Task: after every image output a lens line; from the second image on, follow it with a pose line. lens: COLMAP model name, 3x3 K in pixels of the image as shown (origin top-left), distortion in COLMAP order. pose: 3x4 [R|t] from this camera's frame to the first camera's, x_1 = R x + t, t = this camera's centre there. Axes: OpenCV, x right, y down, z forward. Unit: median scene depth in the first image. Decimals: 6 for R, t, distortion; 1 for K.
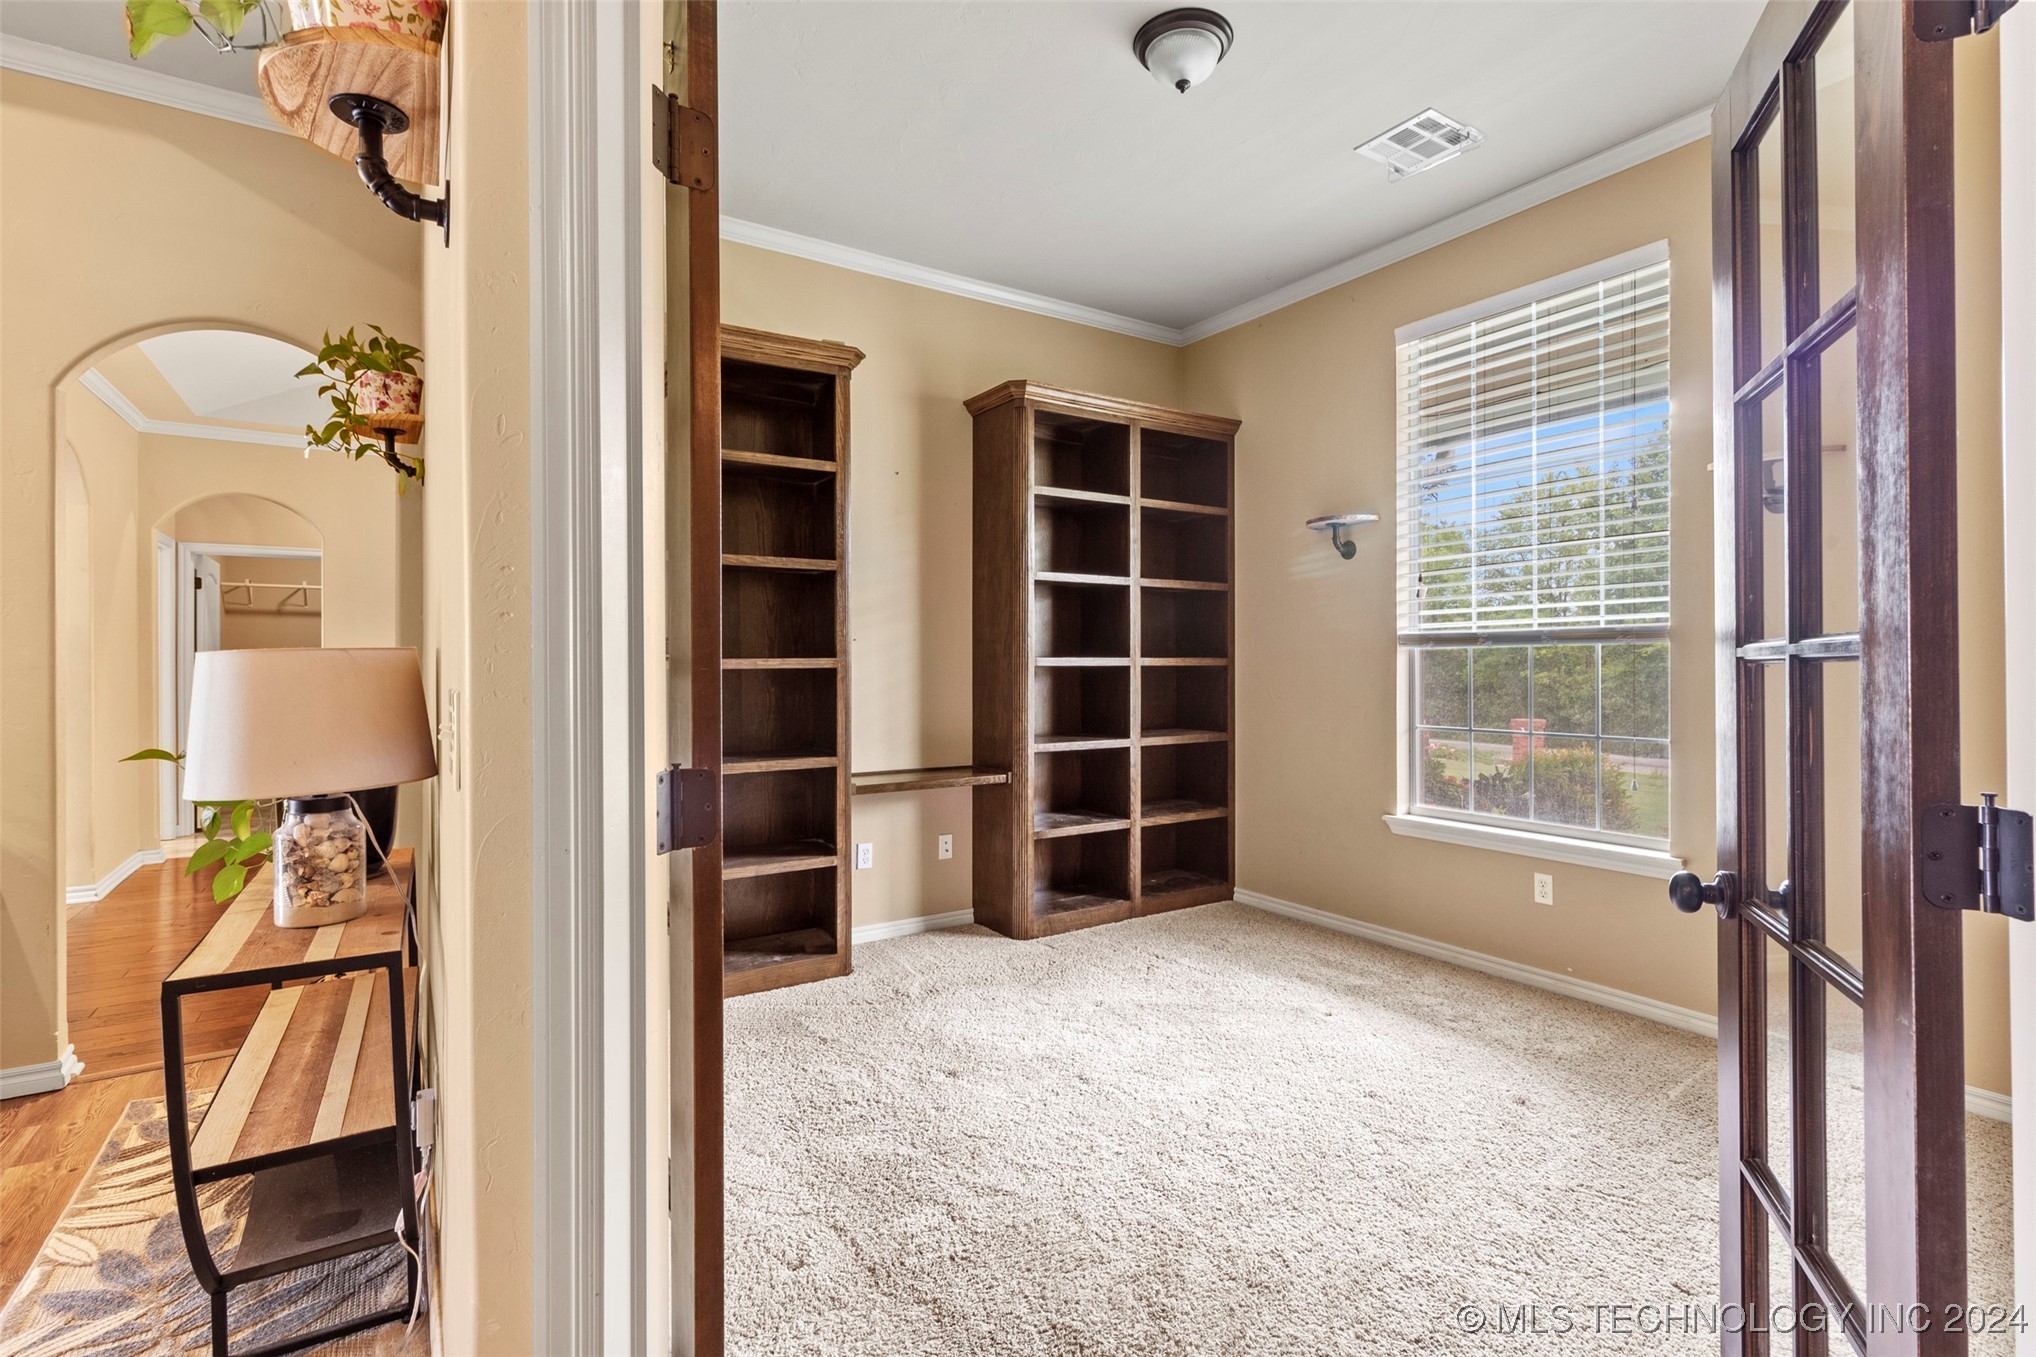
lens RADIAL K [[944.6, 0, 1026.9], [0, 944.6, 660.2], [0, 0, 1]] dist [0.000628, 0.001114]
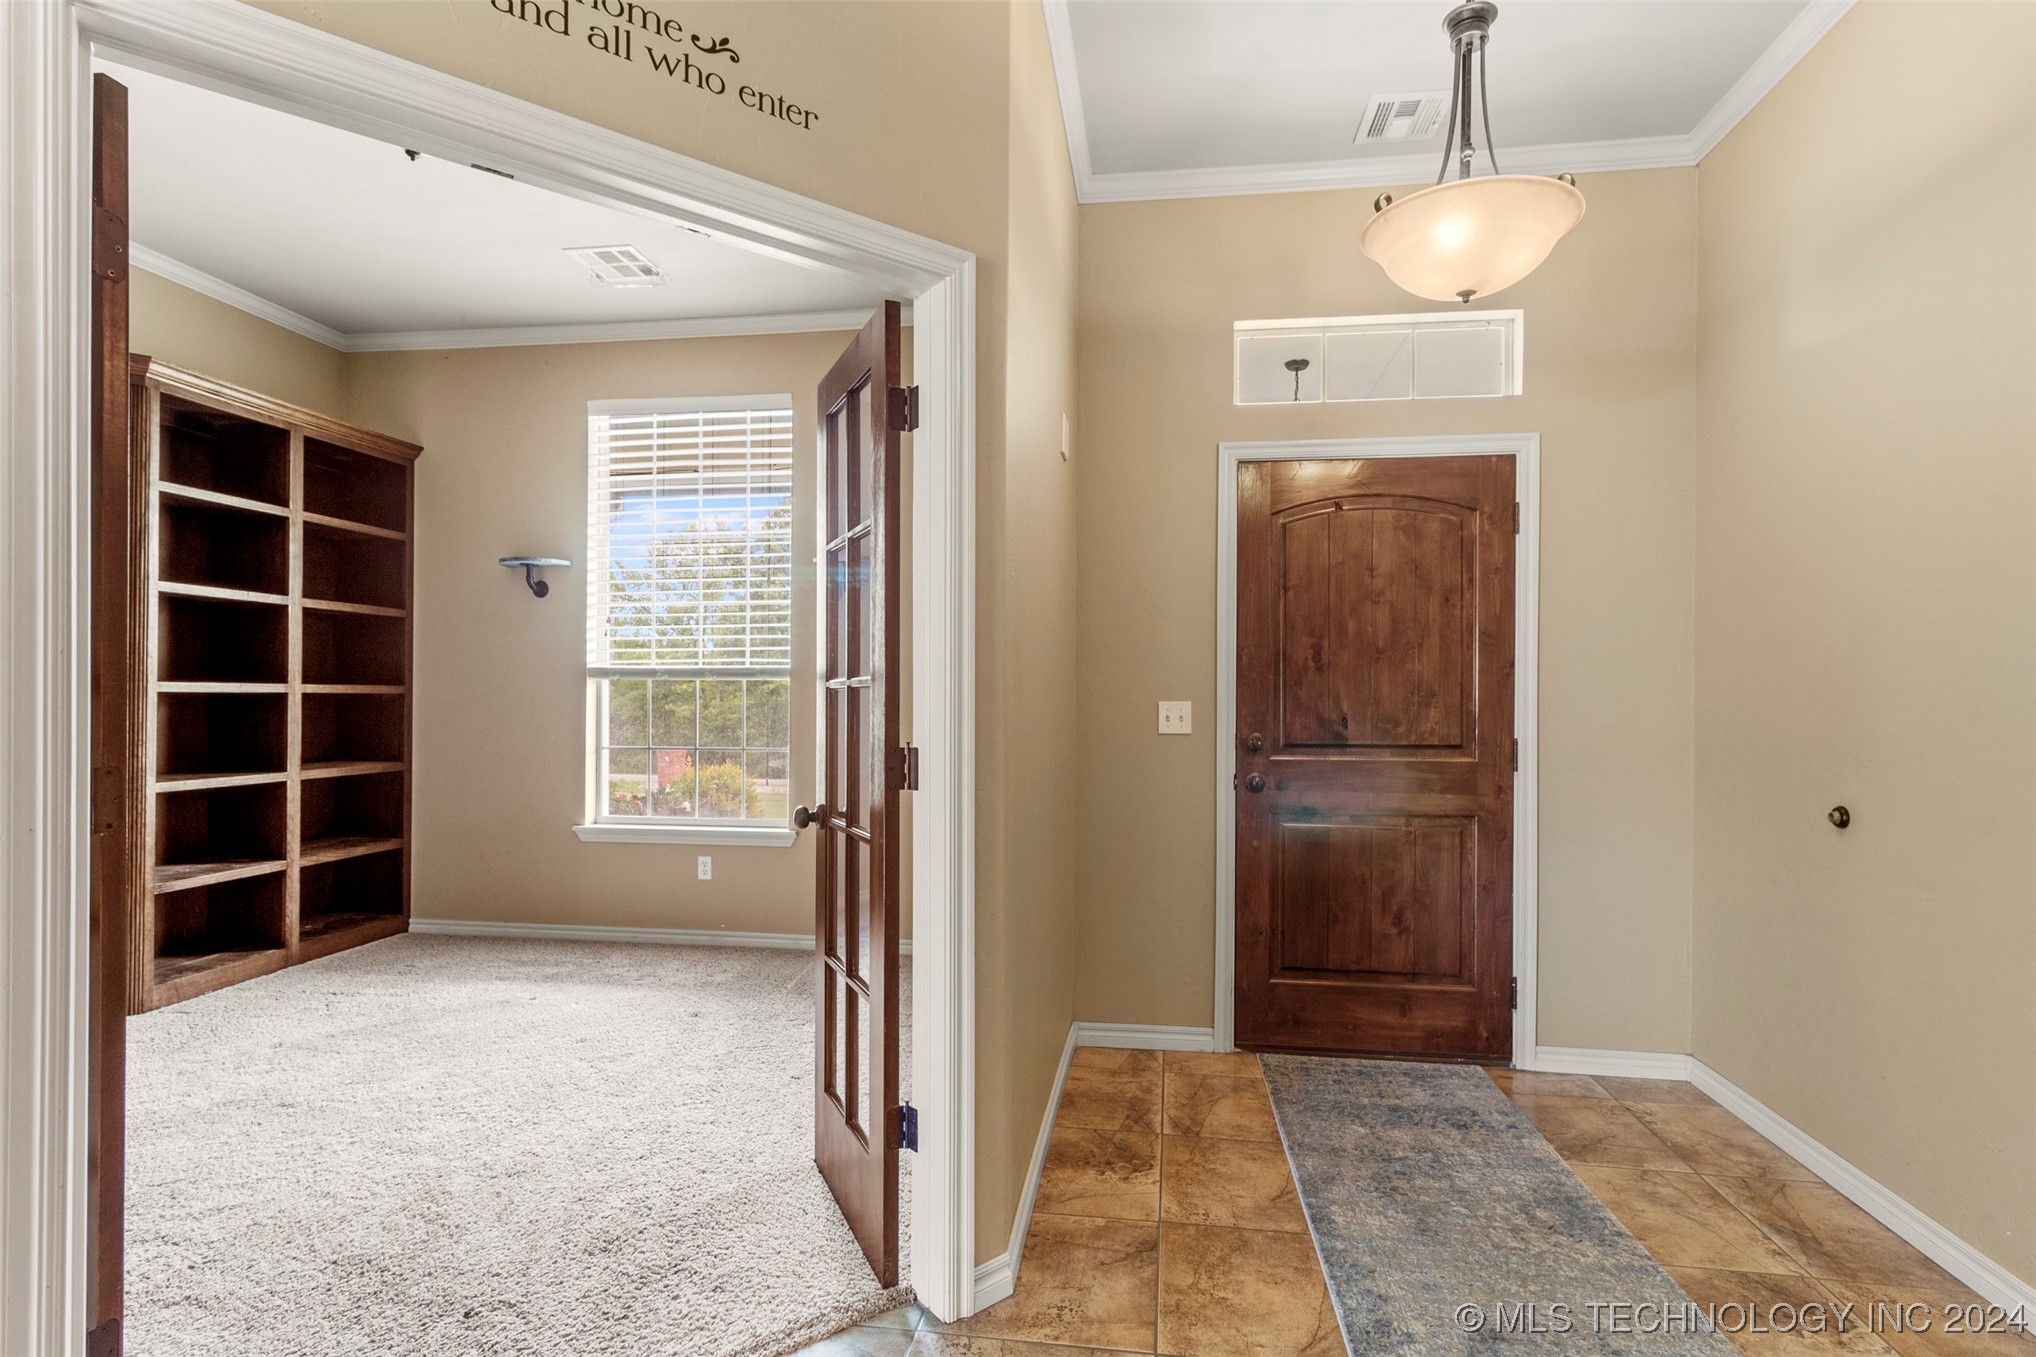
lens RADIAL K [[962.4, 0, 1033.1], [0, 962.4, 696.7], [0, 0, 1]] dist [0.003110, 0.000323]
pose [[0.659091, 0.006679, 0.752033, -0.143311], [-0.009095, 0.999958, -0.000910, 0.004937], [-0.752008, -0.006240, 0.659125, -0.196190]]
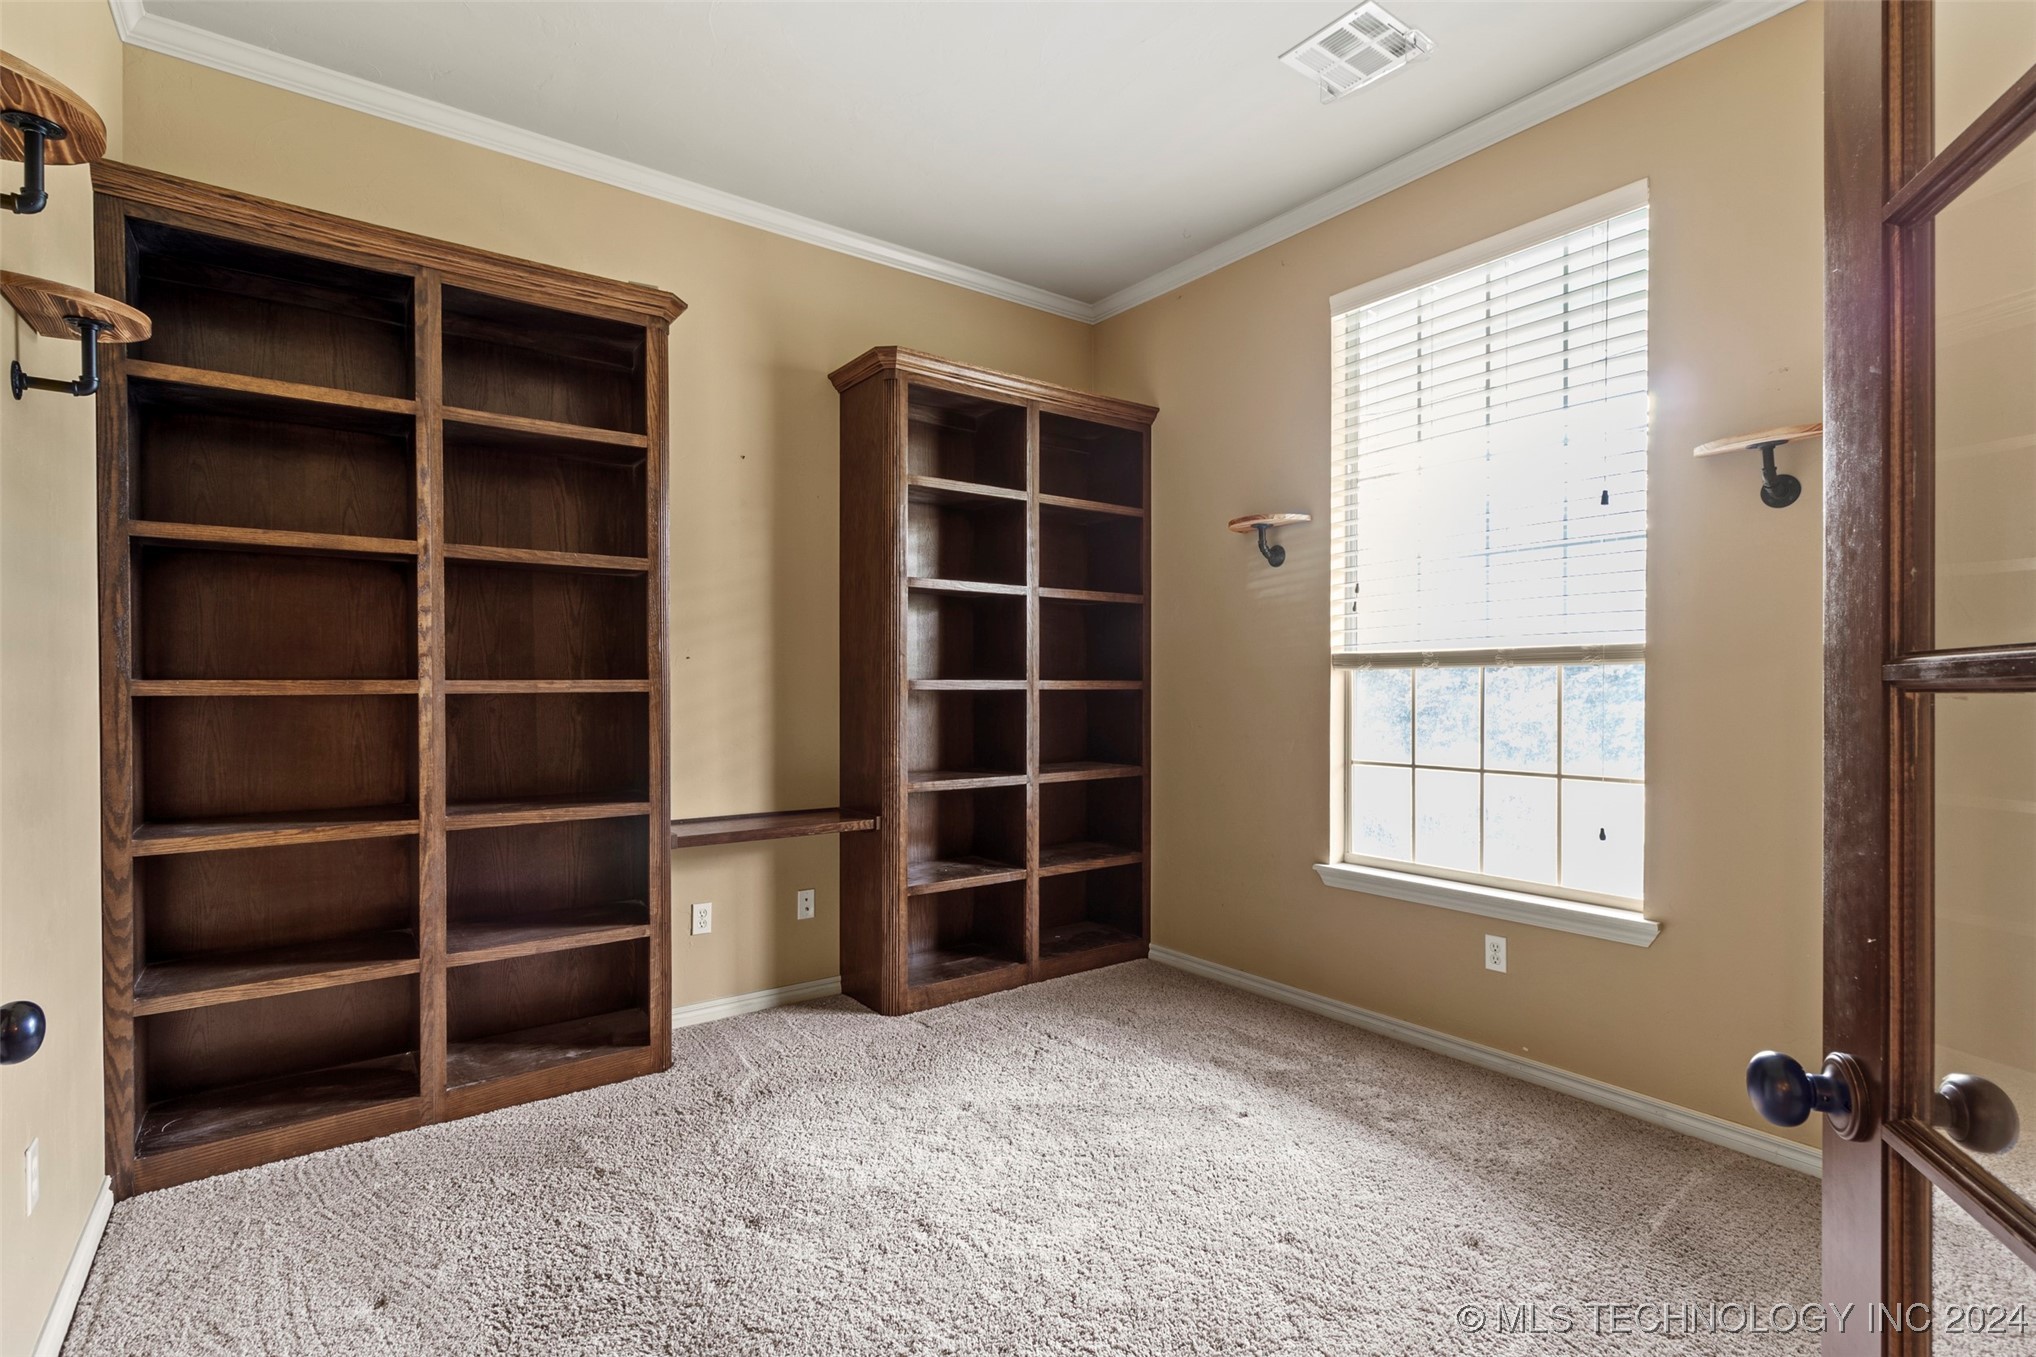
lens RADIAL K [[957.2, 0, 1037.3], [0, 957.2, 691.3], [0, 0, 1]] dist [0.000548, -0.000035]
pose [[0.997870, 0.001801, 0.065209, 0.075887], [-0.002381, 0.999958, 0.008813, -0.000418], [-0.065191, -0.008950, 0.997833, 0.163894]]
